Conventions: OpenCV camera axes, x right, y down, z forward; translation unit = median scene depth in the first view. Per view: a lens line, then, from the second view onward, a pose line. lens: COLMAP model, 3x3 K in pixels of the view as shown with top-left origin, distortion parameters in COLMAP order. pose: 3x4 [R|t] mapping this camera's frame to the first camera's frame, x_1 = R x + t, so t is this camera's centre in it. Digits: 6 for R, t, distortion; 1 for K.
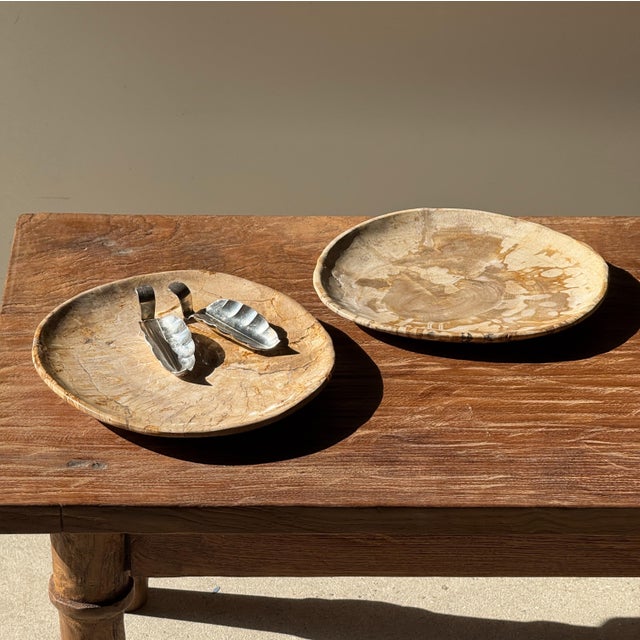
lens RADIAL K [[3054.2, 0, 405.6], [0, 3054.2, 311.6], [0, 0, 1]] dist [-0.210941, 10.307429]
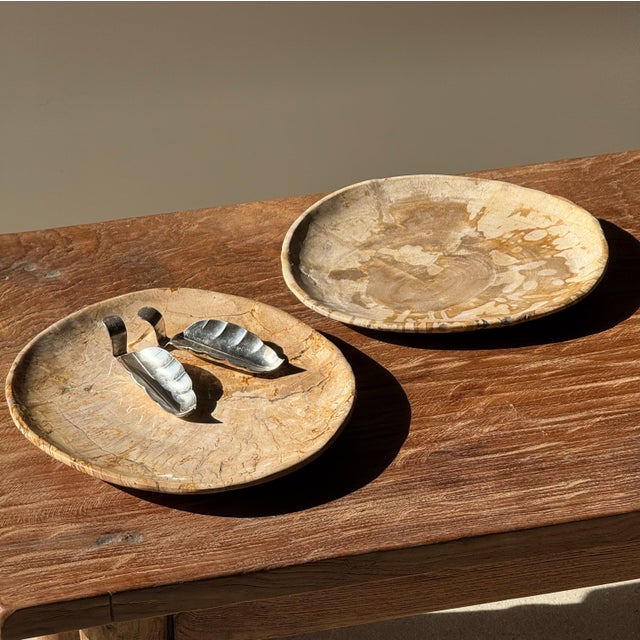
lens RADIAL K [[3054.2, 0, 405.6], [0, 3054.2, 311.6], [0, 0, 1]] dist [-0.210941, 10.307429]
pose [[0.972913, -0.139543, 0.184306, -0.165736], [0.129666, 0.989447, 0.064656, -0.055988], [-0.191383, -0.039006, 0.980740, 0.126950]]
